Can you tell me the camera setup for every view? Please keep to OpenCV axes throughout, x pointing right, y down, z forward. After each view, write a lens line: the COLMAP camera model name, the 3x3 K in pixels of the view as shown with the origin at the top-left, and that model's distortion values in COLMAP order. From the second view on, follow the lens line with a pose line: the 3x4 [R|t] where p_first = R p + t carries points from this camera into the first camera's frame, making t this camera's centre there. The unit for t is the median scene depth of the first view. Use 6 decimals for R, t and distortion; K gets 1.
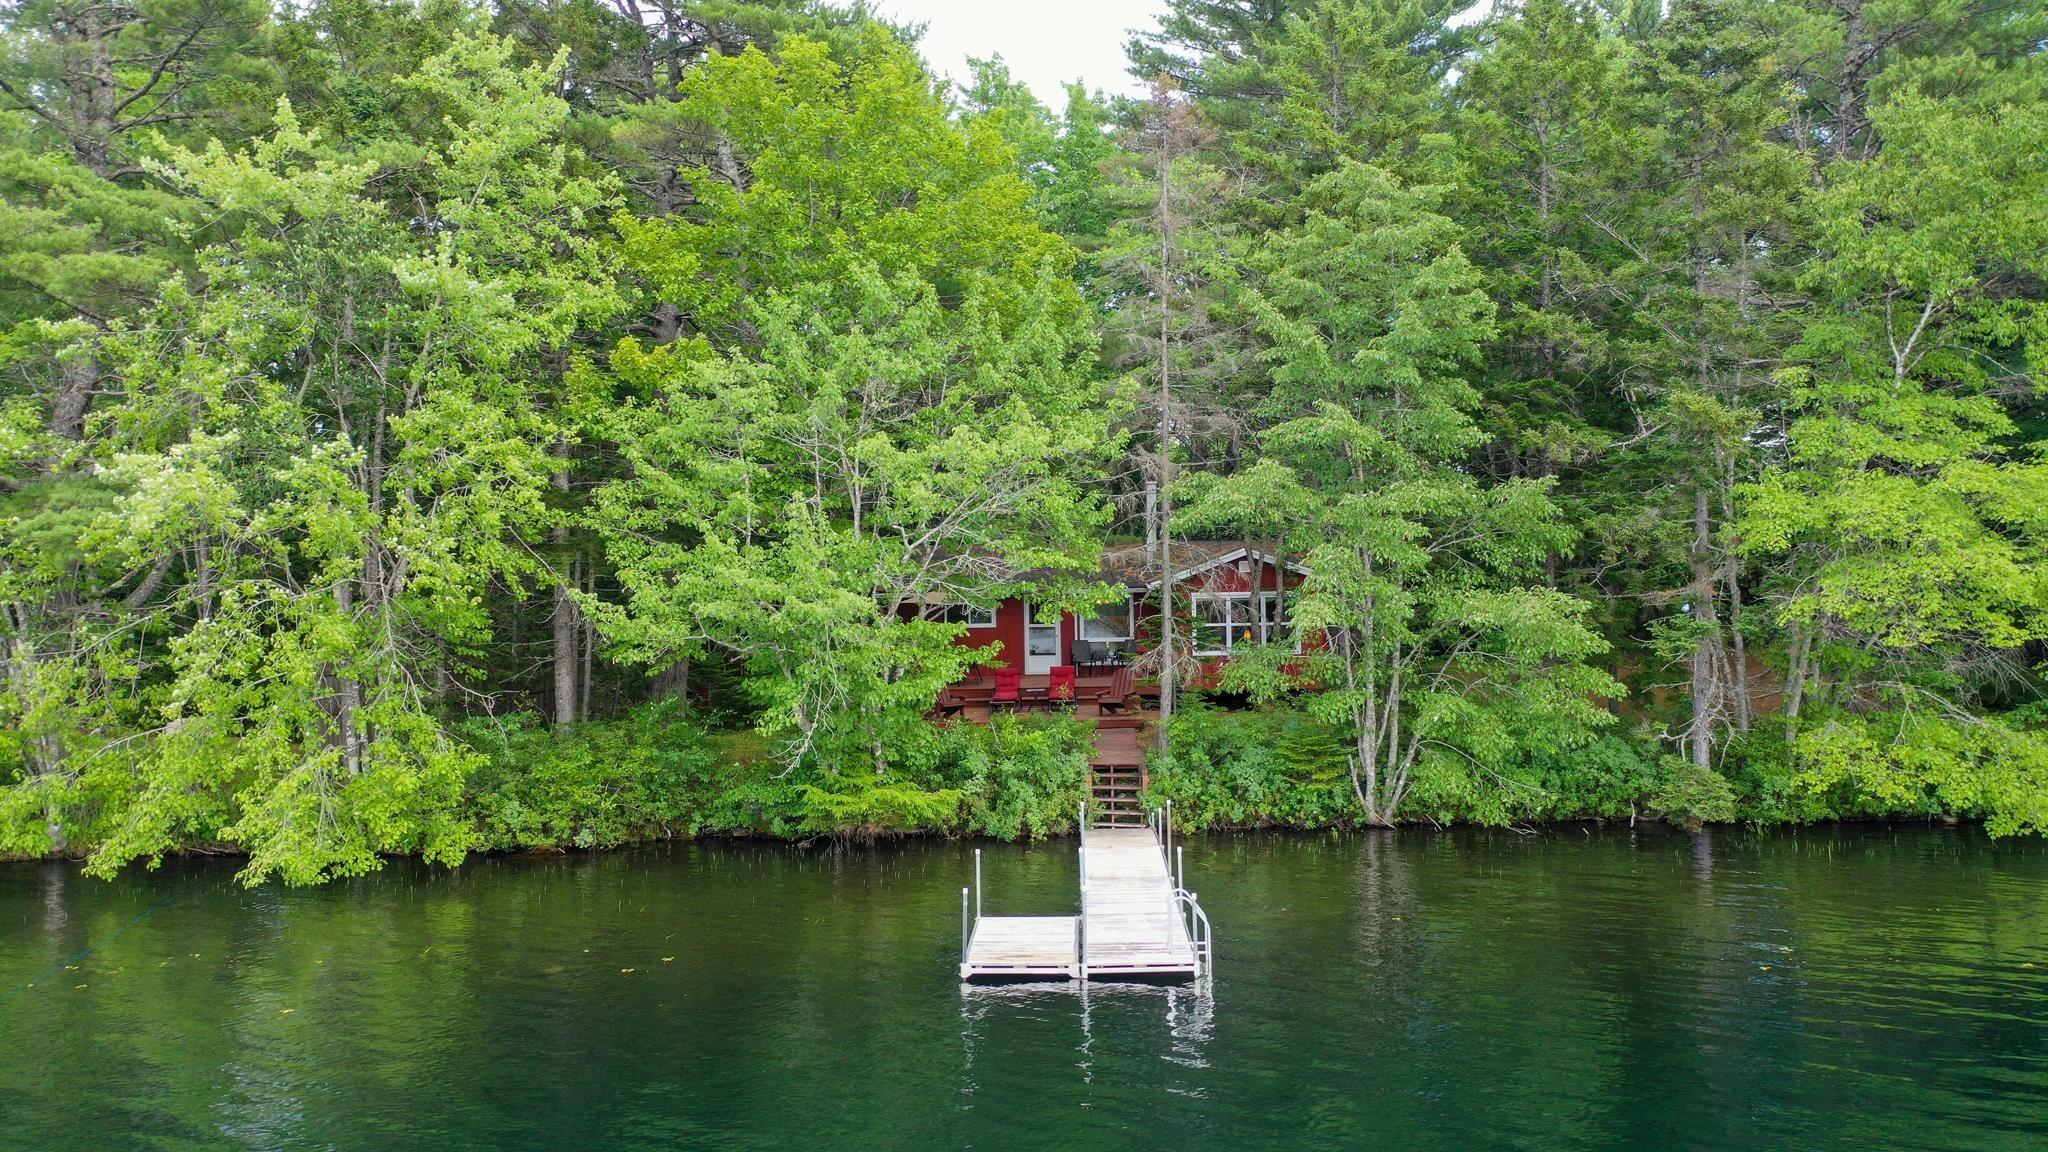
lens RADIAL K [[1684.8, 0, 1024.0], [0, 1684.8, 576.0], [0, 0, 1]] dist [-0.000231, 0.000487]
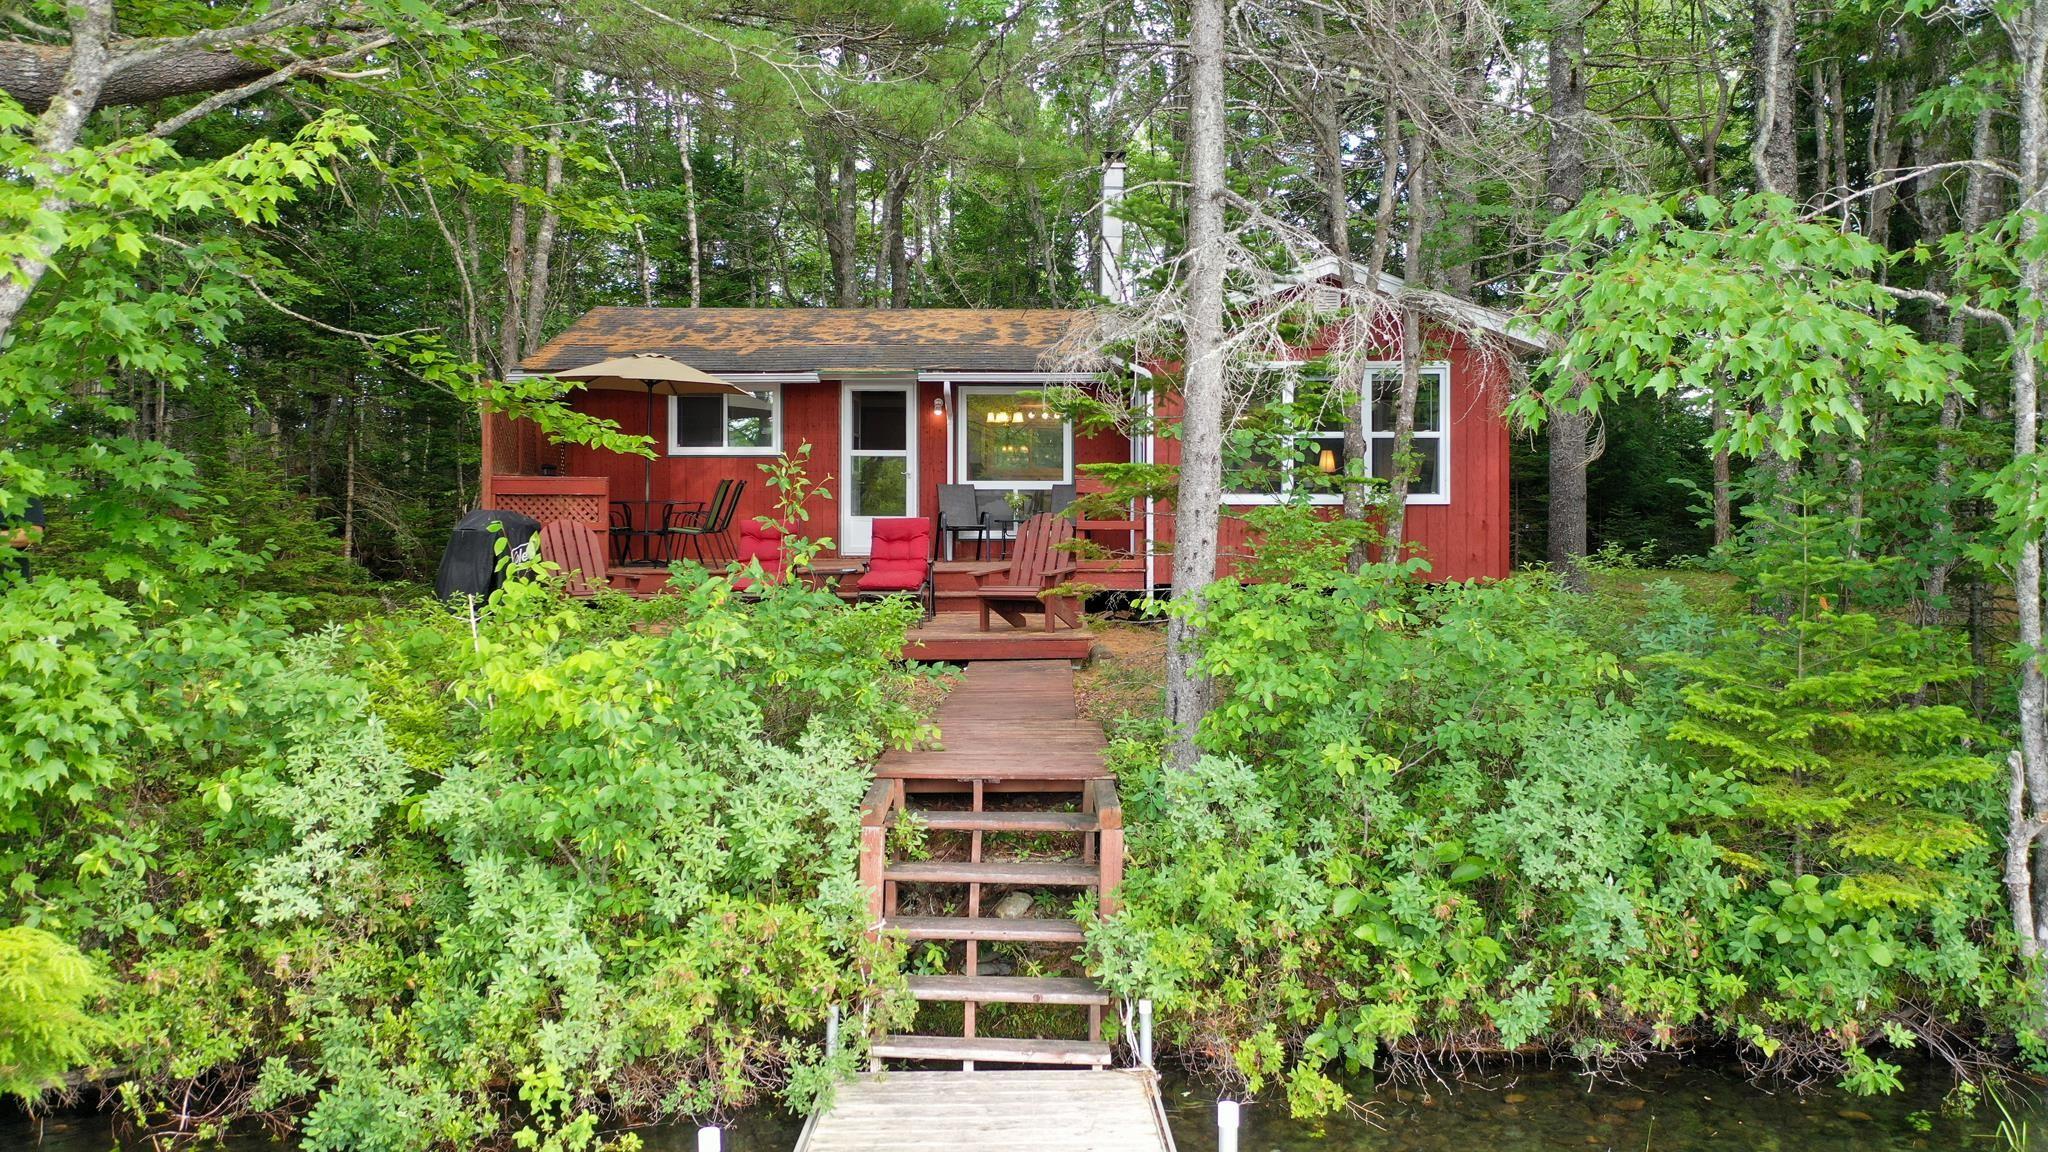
lens RADIAL K [[1684.8, 0, 1024.0], [0, 1684.8, 576.0], [0, 0, 1]] dist [-0.000231, 0.000487]
pose [[0.999190, 0.014186, 0.037647, 0.050628], [-0.015009, 0.999653, 0.021666, 0.078352], [-0.037326, -0.022214, 0.999056, 0.770306]]
